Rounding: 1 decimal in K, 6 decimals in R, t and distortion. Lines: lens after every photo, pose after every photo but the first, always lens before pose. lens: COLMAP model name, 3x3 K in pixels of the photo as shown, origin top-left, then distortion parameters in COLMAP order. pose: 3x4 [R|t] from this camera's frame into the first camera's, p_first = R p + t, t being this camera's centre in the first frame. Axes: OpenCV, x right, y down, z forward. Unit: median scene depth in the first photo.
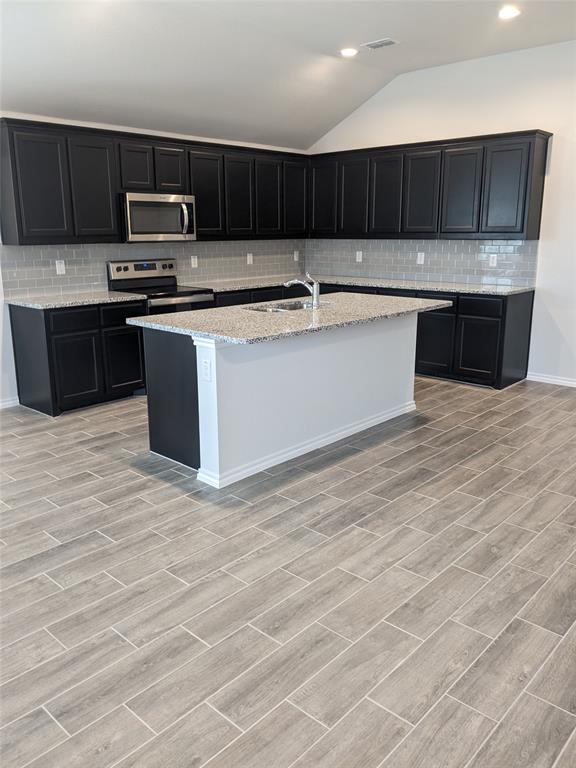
lens RADIAL K [[606.8, 0, 285.5], [0, 606.8, 371.9], [0, 0, 1]] dist [0.013278, -0.008744]
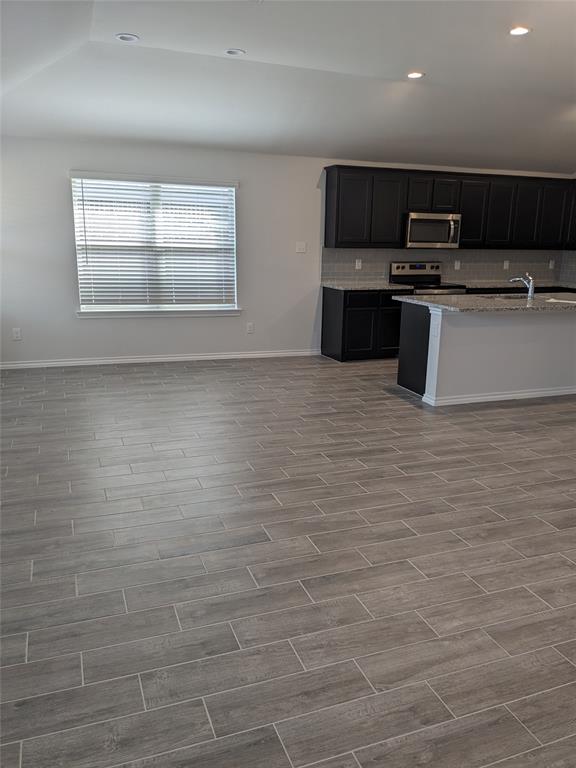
lens RADIAL K [[615.4, 0, 286.6], [0, 615.4, 389.5], [0, 0, 1]] dist [0.009979, -0.004395]
pose [[0.889947, 0.127509, -0.437876, 0.158000], [-0.123773, 0.991613, 0.037198, 0.090496], [0.438947, 0.021093, 0.898266, -0.386252]]
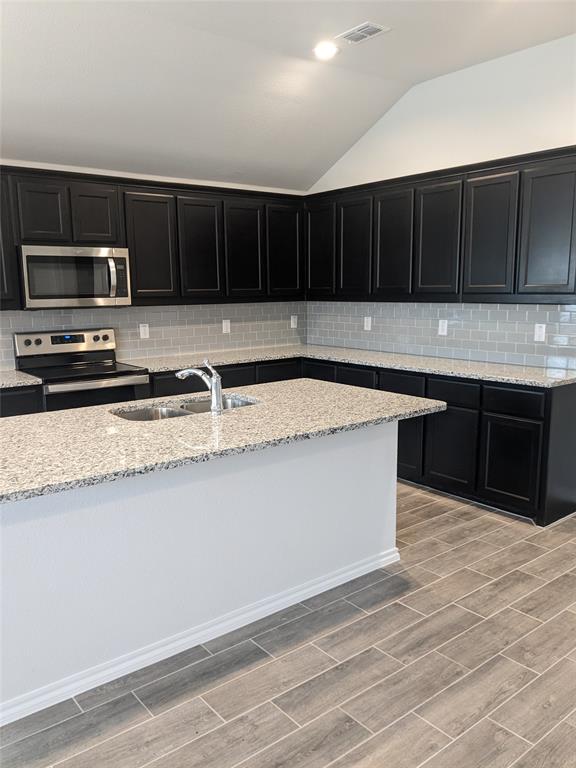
lens RADIAL K [[615.4, 0, 286.6], [0, 615.4, 389.5], [0, 0, 1]] dist [0.009979, -0.004395]
pose [[0.989126, 0.017429, -0.146034, 0.177160], [-0.026520, 0.997813, -0.060540, -0.075222], [0.144659, 0.063754, 0.987426, 0.293364]]
